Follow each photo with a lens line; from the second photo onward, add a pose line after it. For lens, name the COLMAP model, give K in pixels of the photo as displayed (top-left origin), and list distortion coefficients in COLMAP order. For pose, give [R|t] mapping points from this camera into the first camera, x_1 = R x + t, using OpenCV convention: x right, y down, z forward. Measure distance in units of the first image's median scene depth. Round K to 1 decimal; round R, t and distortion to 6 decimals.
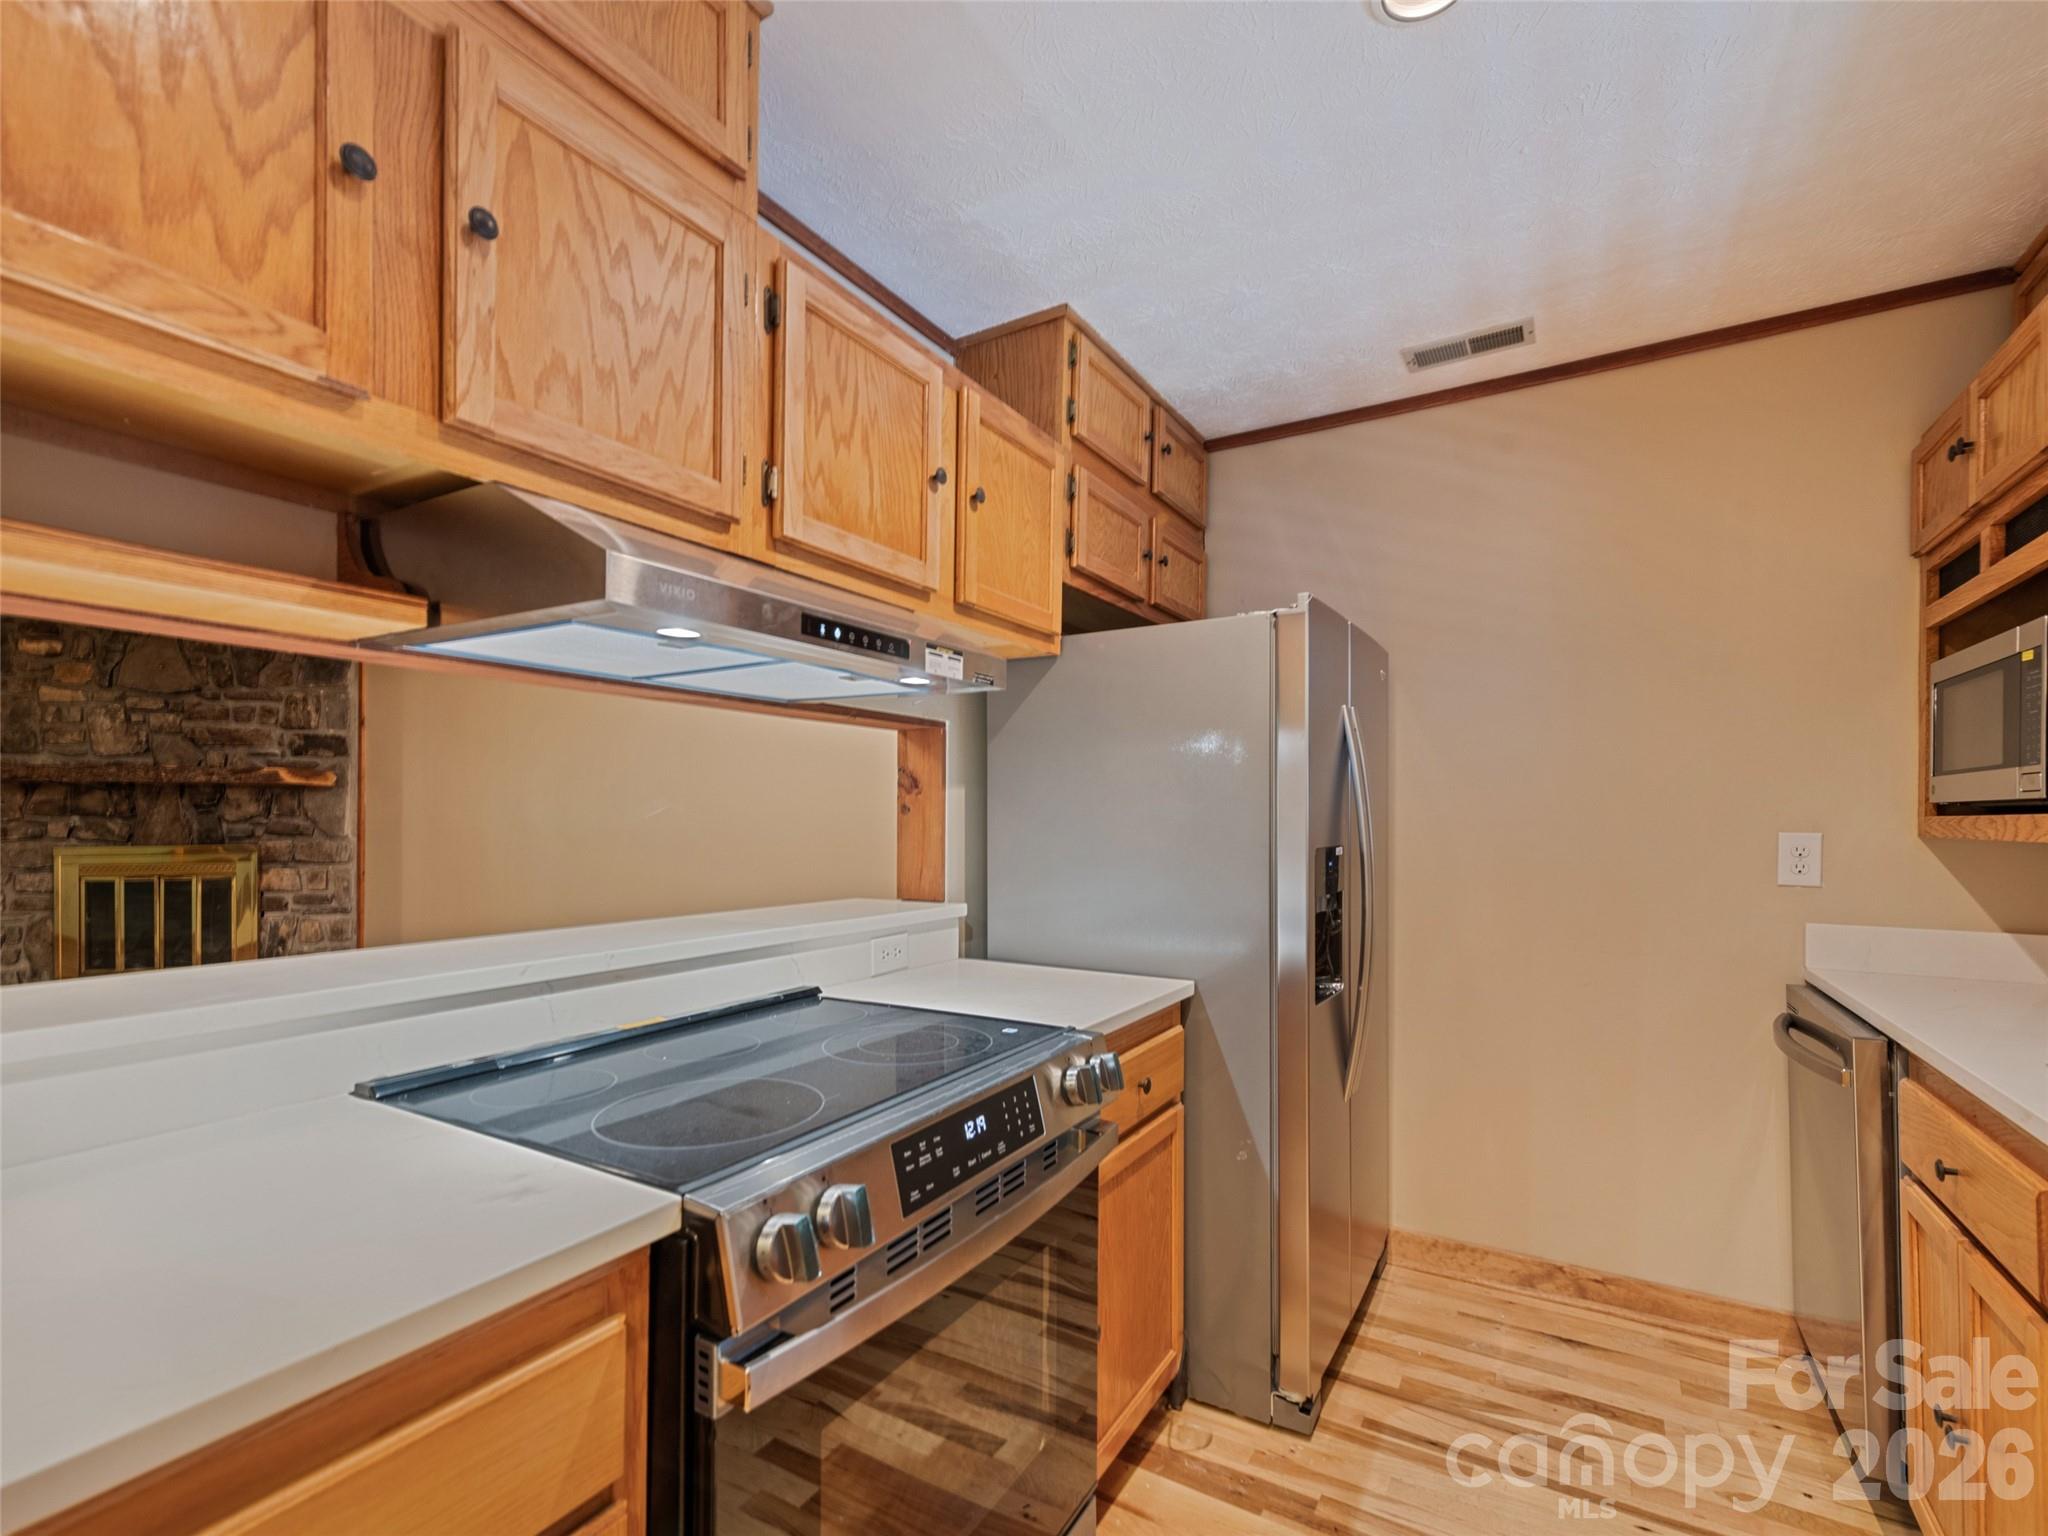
lens RADIAL K [[923.3, 0, 1030.3], [0, 923.3, 816.3], [0, 0, 1]] dist [0.019805, -0.005899]
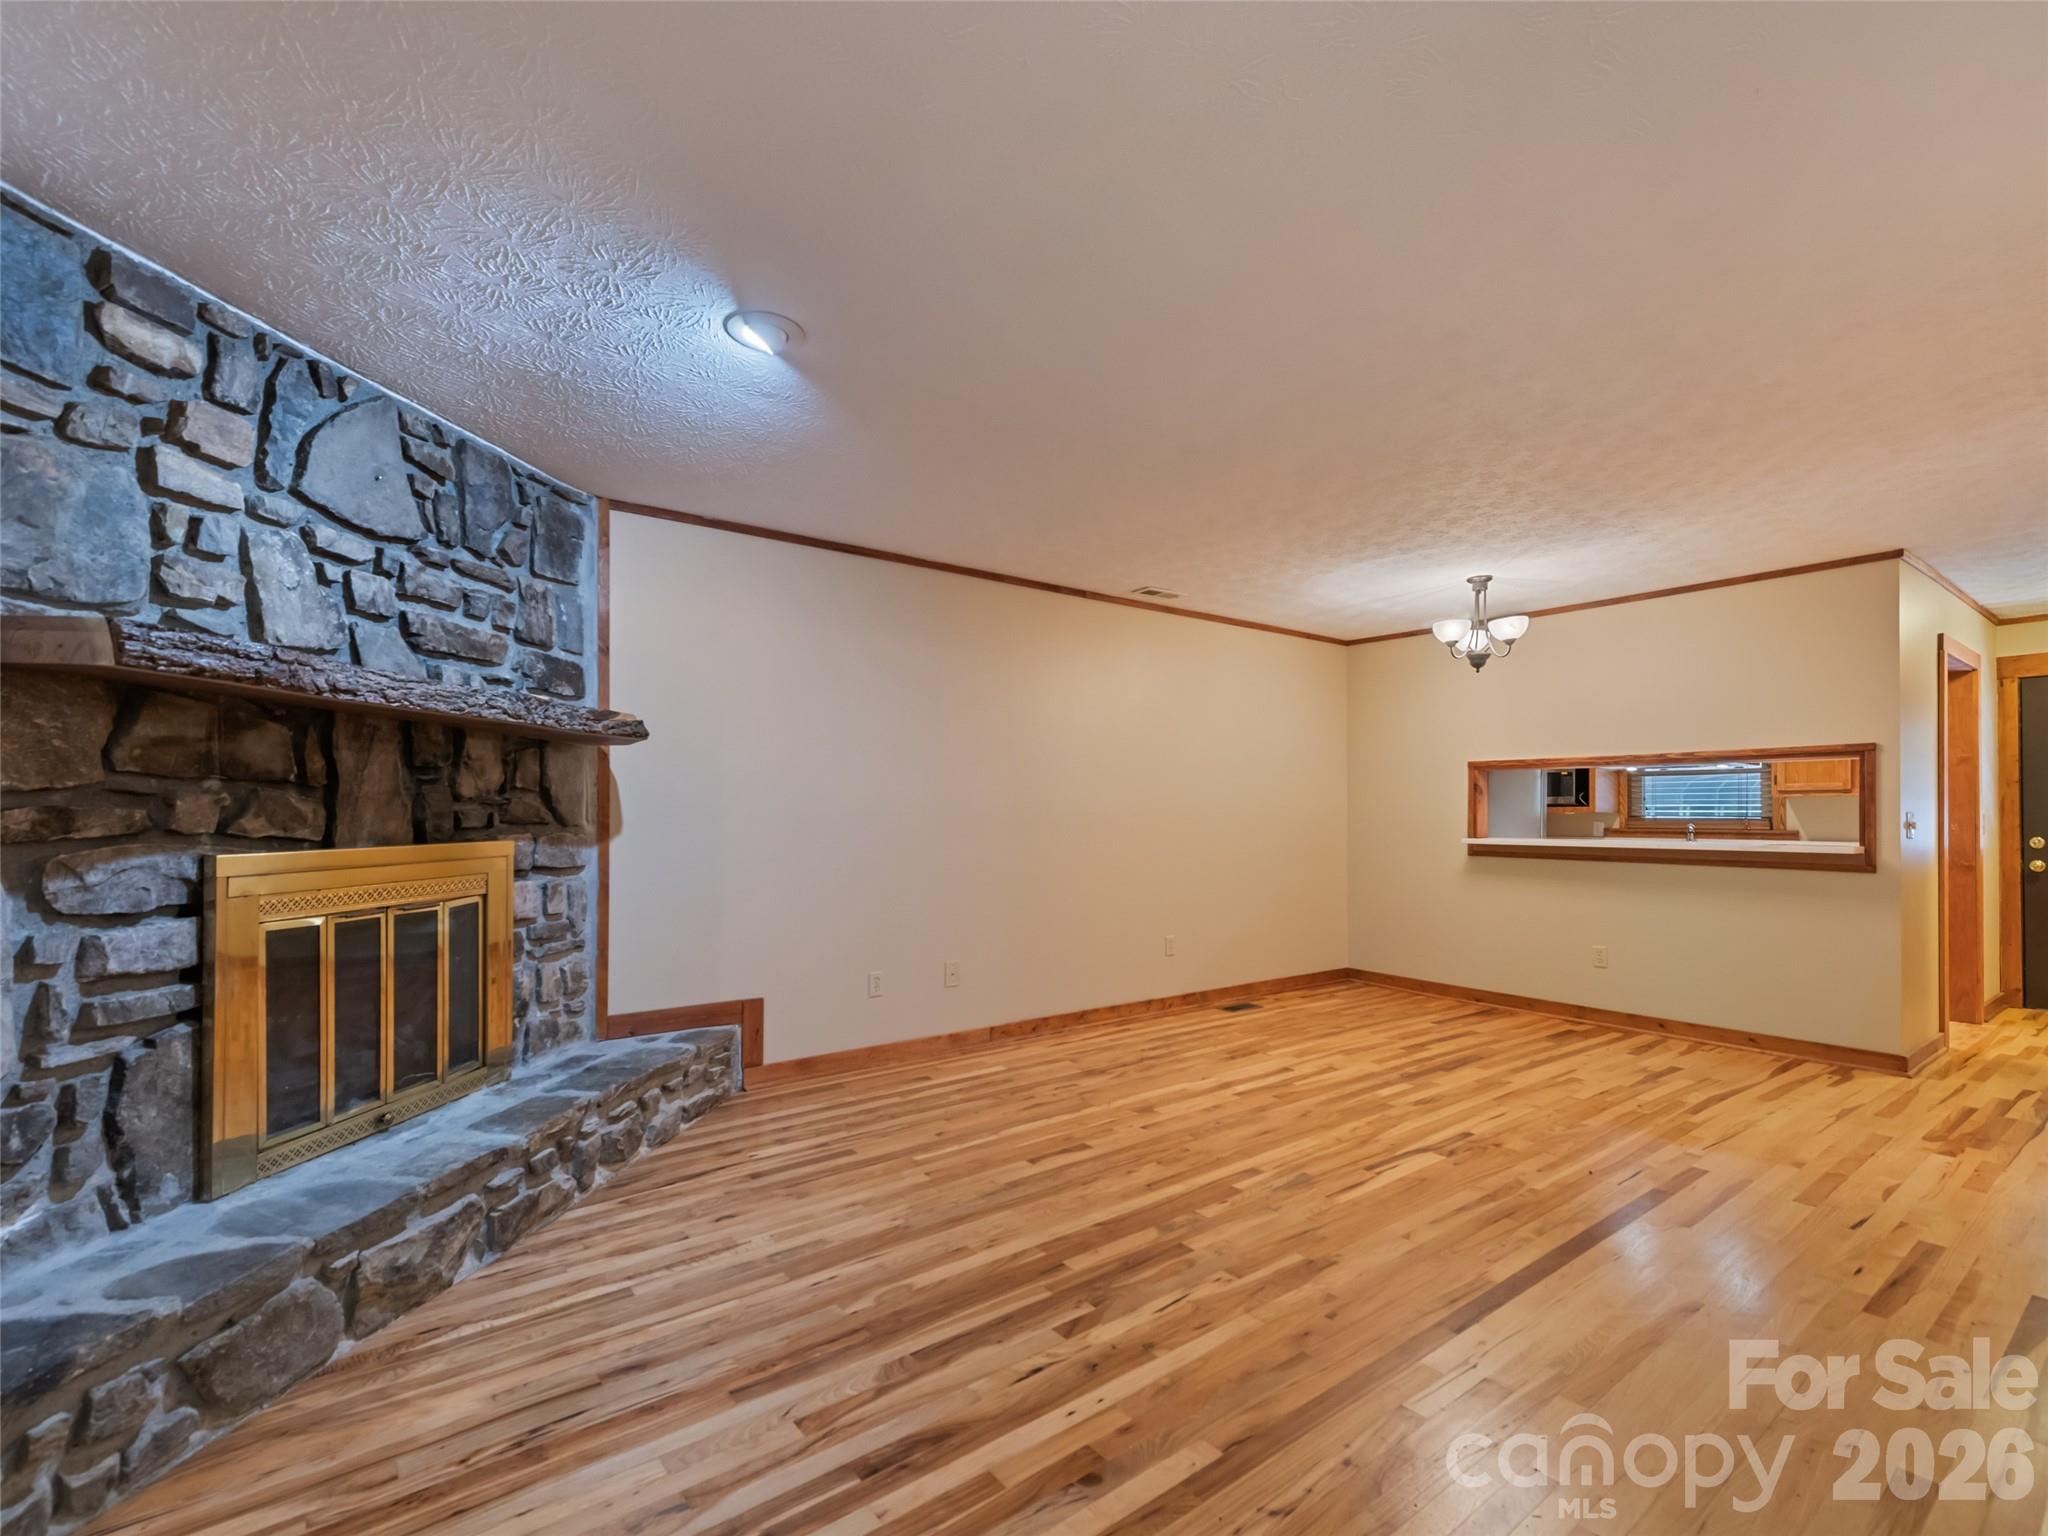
lens RADIAL K [[923.3, 0, 1030.3], [0, 923.3, 816.3], [0, 0, 1]] dist [0.019805, -0.005899]
pose [[0.366969, 0.001182, 0.930233, -1.245440], [-0.012781, 0.999911, 0.003772, 0.009433], [-0.930146, -0.013273, 0.366951, 0.503070]]
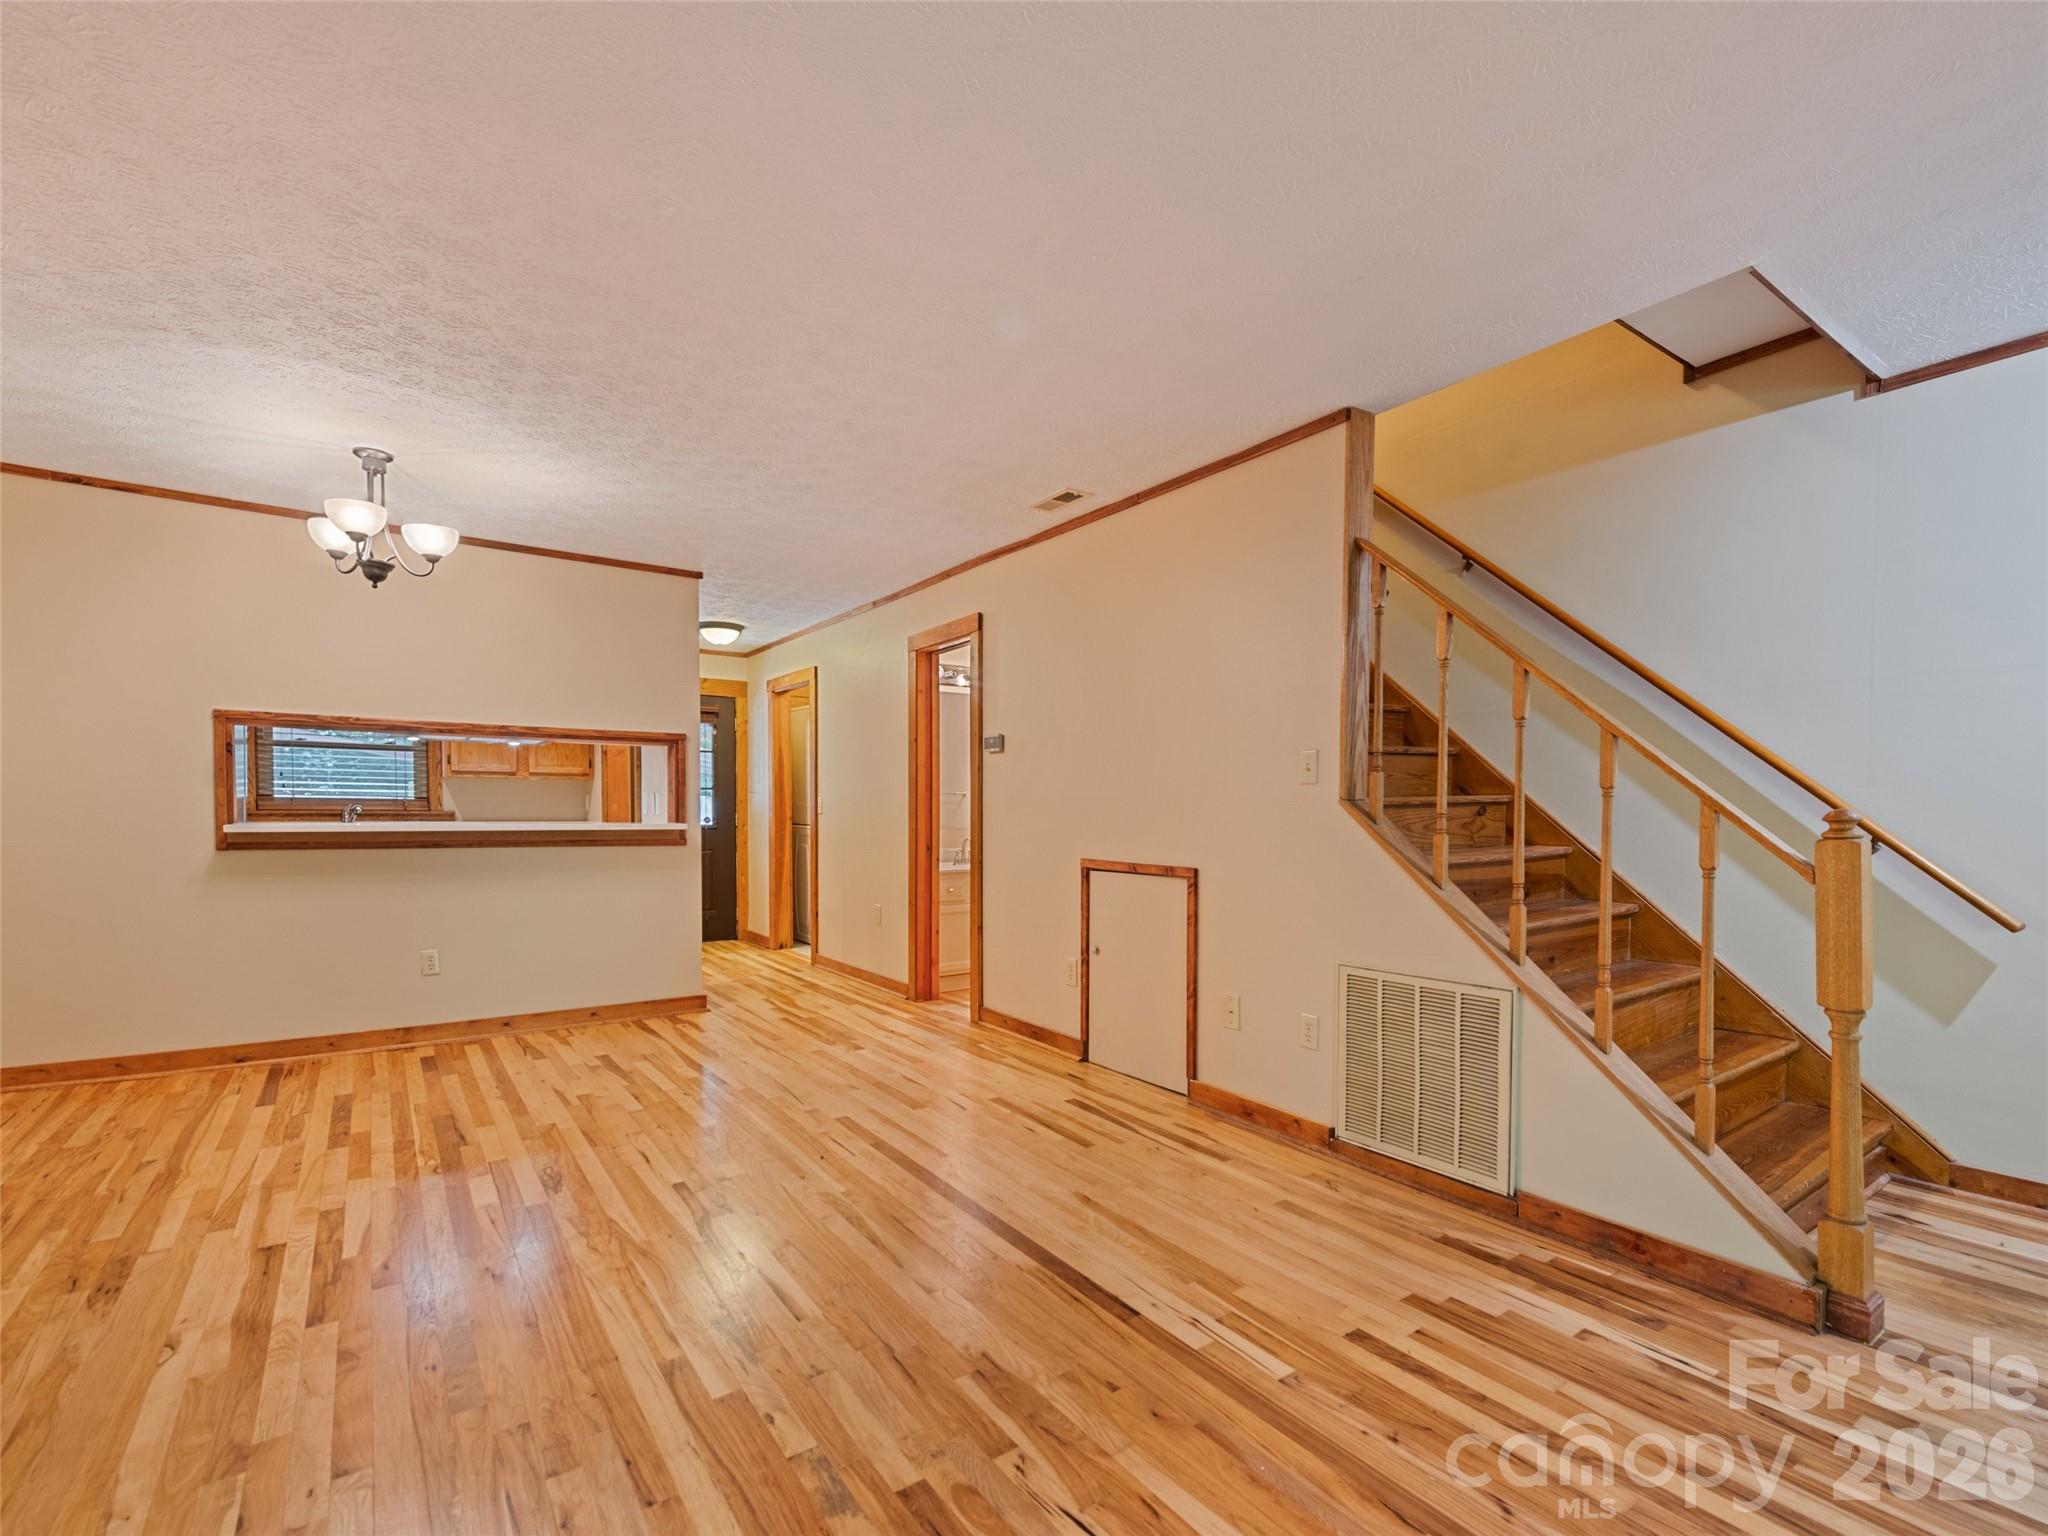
lens RADIAL K [[930.1, 0, 1027.2], [0, 930.1, 851.6], [0, 0, 1]] dist [0.025575, -0.011202]
pose [[-0.917336, -0.023636, 0.397411, -0.925409], [-0.010331, 0.999313, 0.035589, 0.020543], [-0.397979, 0.028542, -0.916950, 0.842922]]
